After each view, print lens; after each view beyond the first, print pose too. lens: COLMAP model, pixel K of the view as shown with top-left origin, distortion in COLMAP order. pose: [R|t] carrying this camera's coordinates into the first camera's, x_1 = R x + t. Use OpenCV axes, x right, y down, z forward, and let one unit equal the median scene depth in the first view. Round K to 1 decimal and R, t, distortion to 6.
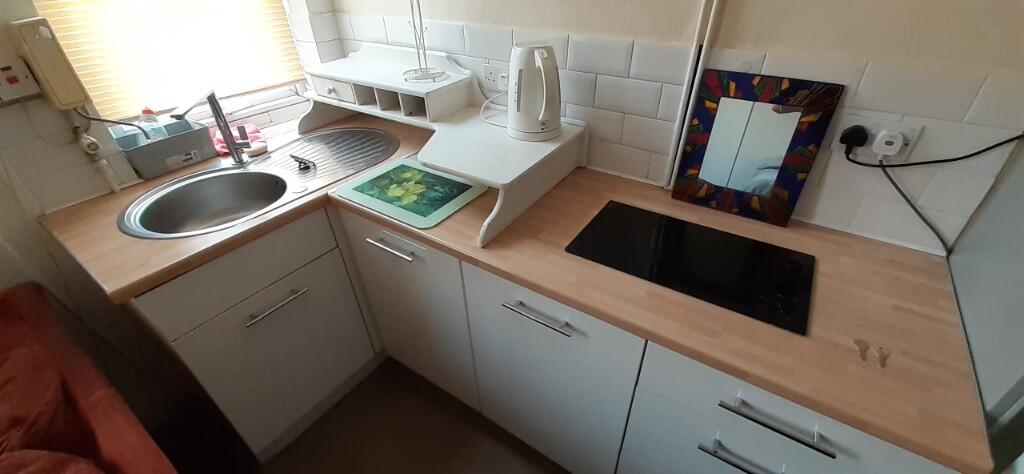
lens RADIAL K [[406.5, 0, 524.3], [0, 406.5, 241.5], [0, 0, 1]] dist [0.022727, -0.016697]
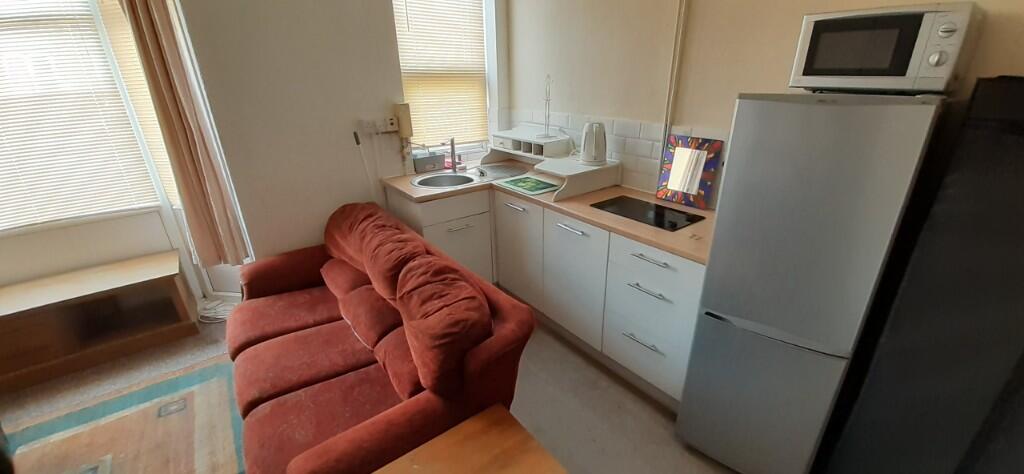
lens RADIAL K [[406.5, 0, 524.3], [0, 406.5, 241.5], [0, 0, 1]] dist [0.022727, -0.016697]
pose [[0.945401, 0.126599, -0.300315, 0.358130], [-0.189089, 0.963589, -0.189056, 0.546435], [0.265446, 0.235520, 0.934916, -0.874722]]
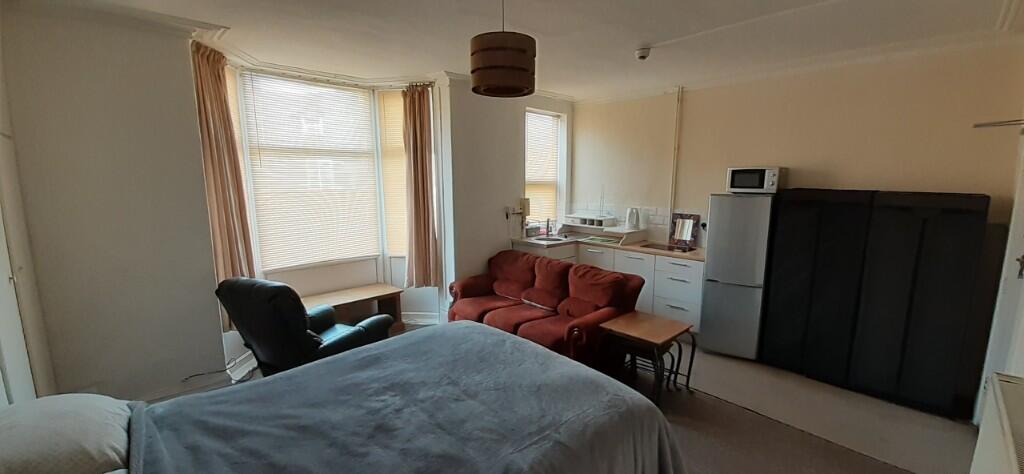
lens RADIAL K [[406.5, 0, 524.3], [0, 406.5, 241.5], [0, 0, 1]] dist [0.022727, -0.016697]
pose [[0.975214, 0.051087, -0.215285, -0.134192], [-0.142059, 0.890523, -0.432190, 1.636200], [0.169637, 0.452061, 0.875708, -2.469700]]
